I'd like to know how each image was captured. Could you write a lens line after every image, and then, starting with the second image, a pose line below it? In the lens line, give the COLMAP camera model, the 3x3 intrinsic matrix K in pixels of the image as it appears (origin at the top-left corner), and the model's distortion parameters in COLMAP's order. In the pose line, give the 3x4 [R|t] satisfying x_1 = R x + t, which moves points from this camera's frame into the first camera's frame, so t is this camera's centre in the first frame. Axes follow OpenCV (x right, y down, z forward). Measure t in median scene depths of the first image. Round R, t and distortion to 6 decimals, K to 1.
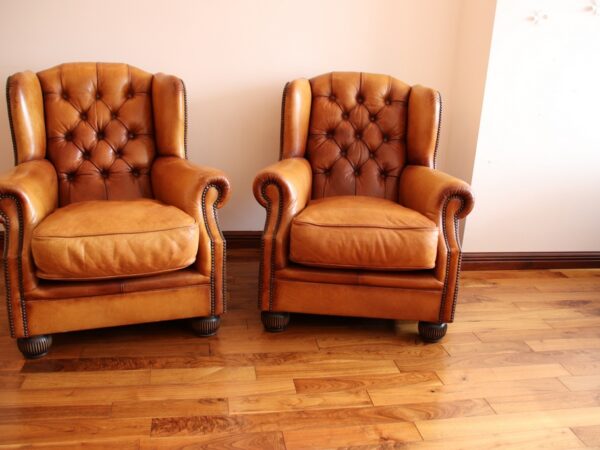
lens RADIAL K [[569.6, 0, 300.0], [0, 569.6, 225.0], [0, 0, 1]] dist [-0.102263, 0.026958]
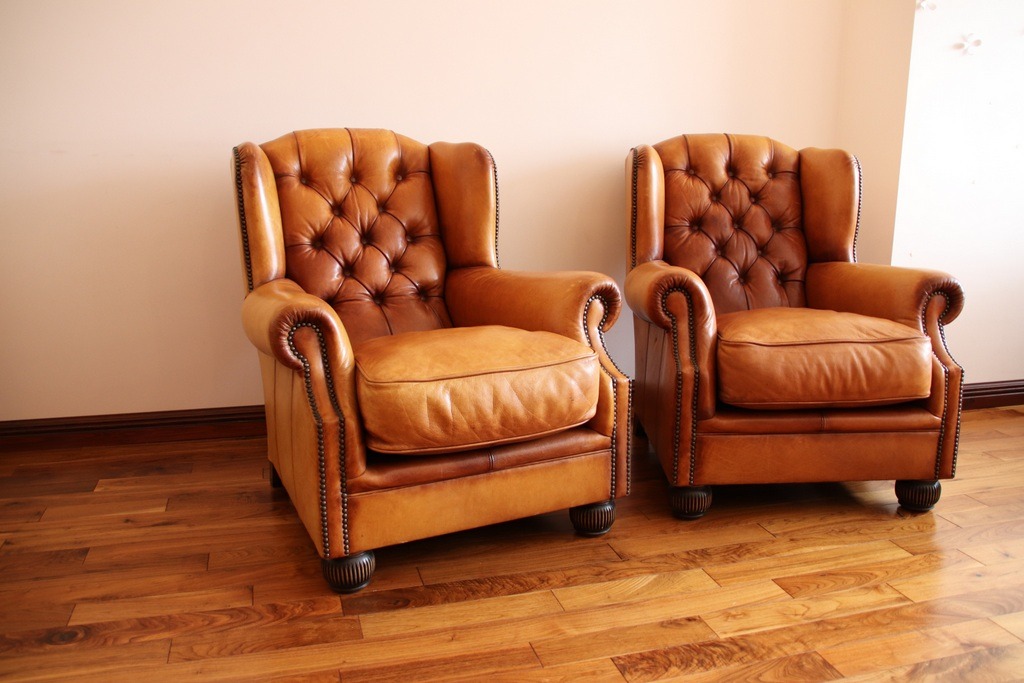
lens RADIAL K [[860.8, 0, 511.4], [0, 860.8, 347.0], [0, 0, 1]] dist [-0.141328, 0.133925]
pose [[0.993176, -0.067941, 0.094787, -0.345582], [0.074945, 0.994556, -0.072399, 0.050842], [-0.089353, 0.079008, 0.992861, 0.045012]]
